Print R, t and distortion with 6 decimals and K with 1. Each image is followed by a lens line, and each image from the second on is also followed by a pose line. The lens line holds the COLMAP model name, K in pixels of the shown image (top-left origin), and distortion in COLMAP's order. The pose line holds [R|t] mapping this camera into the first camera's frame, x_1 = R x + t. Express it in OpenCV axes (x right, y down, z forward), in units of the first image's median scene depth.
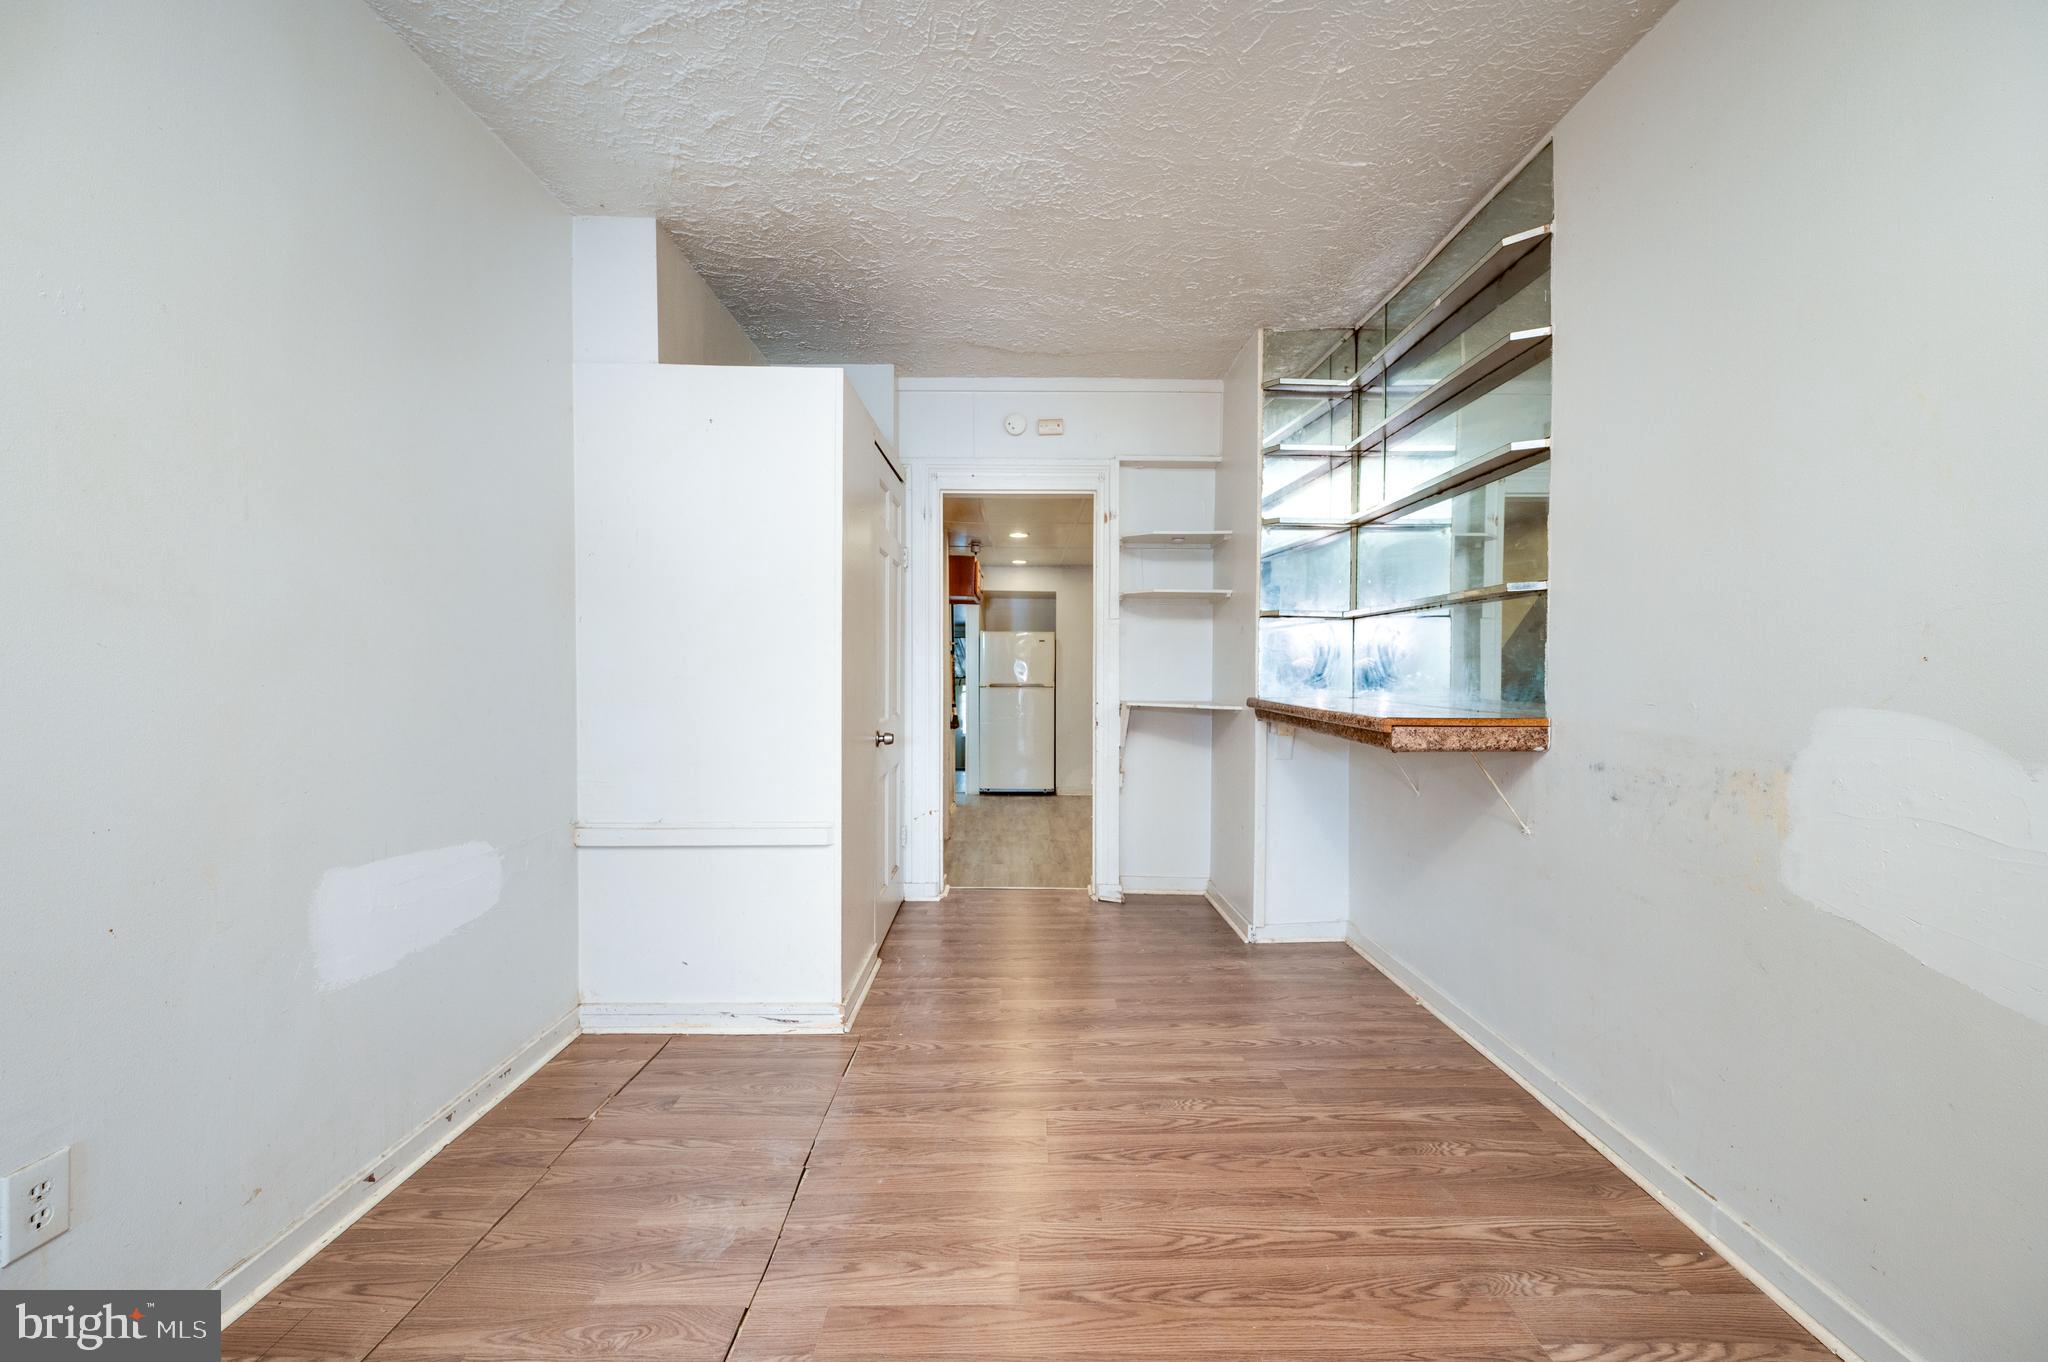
lens RADIAL K [[904.7, 0, 1024.0], [0, 904.7, 681.0], [0, 0, 1]] dist [-0.000539, -0.000352]
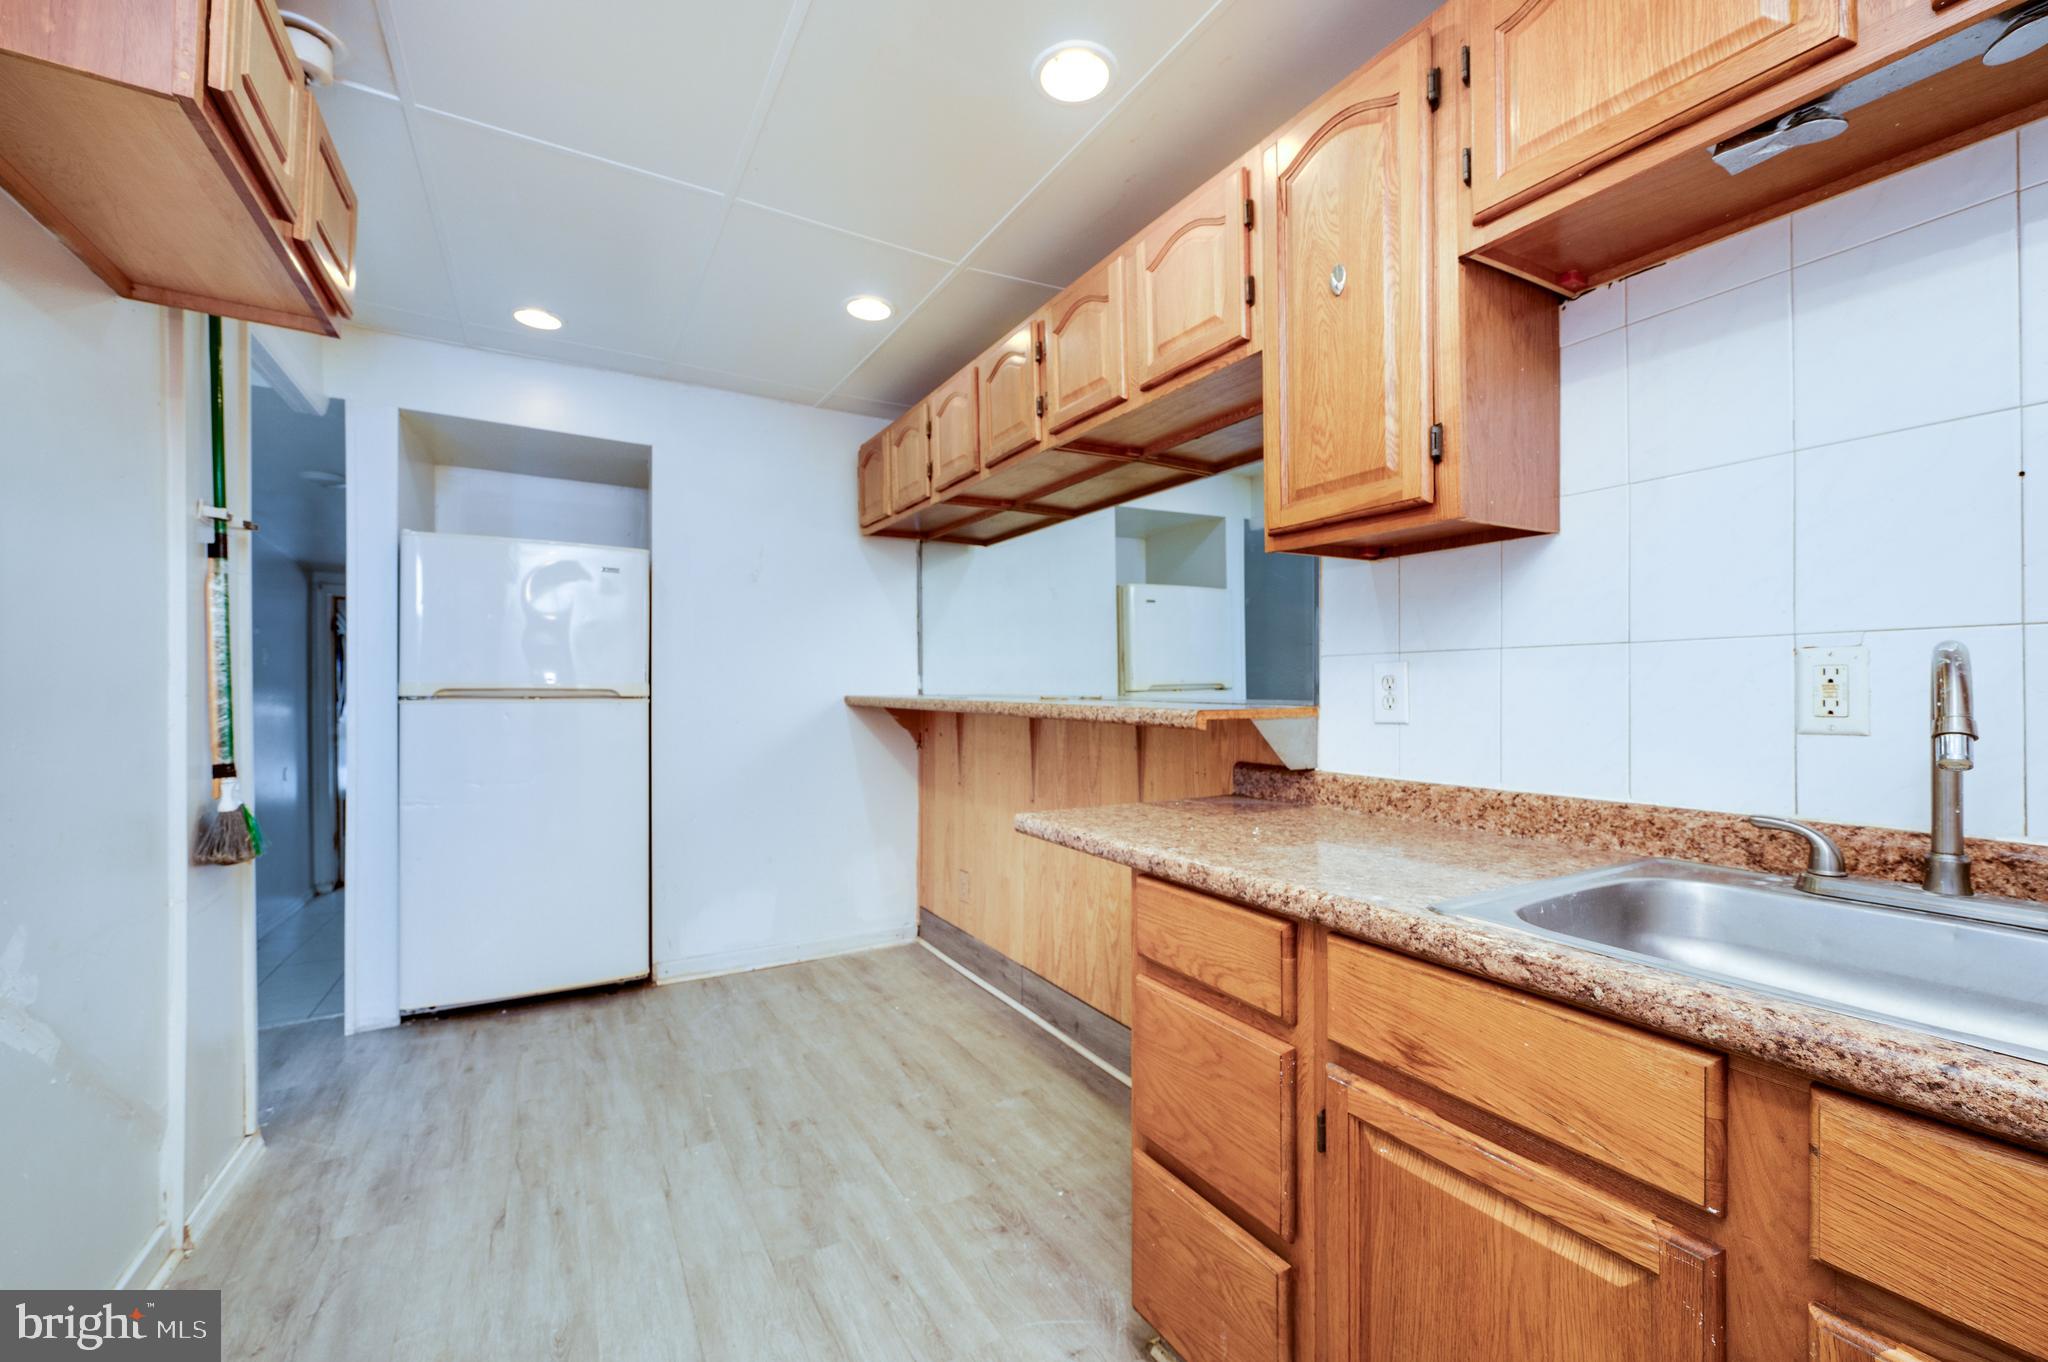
lens RADIAL K [[822.3, 0, 1030.8], [0, 822.3, 687.8], [0, 0, 1]] dist [-0.000380, -0.000300]
pose [[0.863657, -0.001711, 0.504078, -0.002473], [0.016040, 0.999581, -0.024088, 0.027859], [-0.503825, 0.028889, 0.863322, 1.307831]]
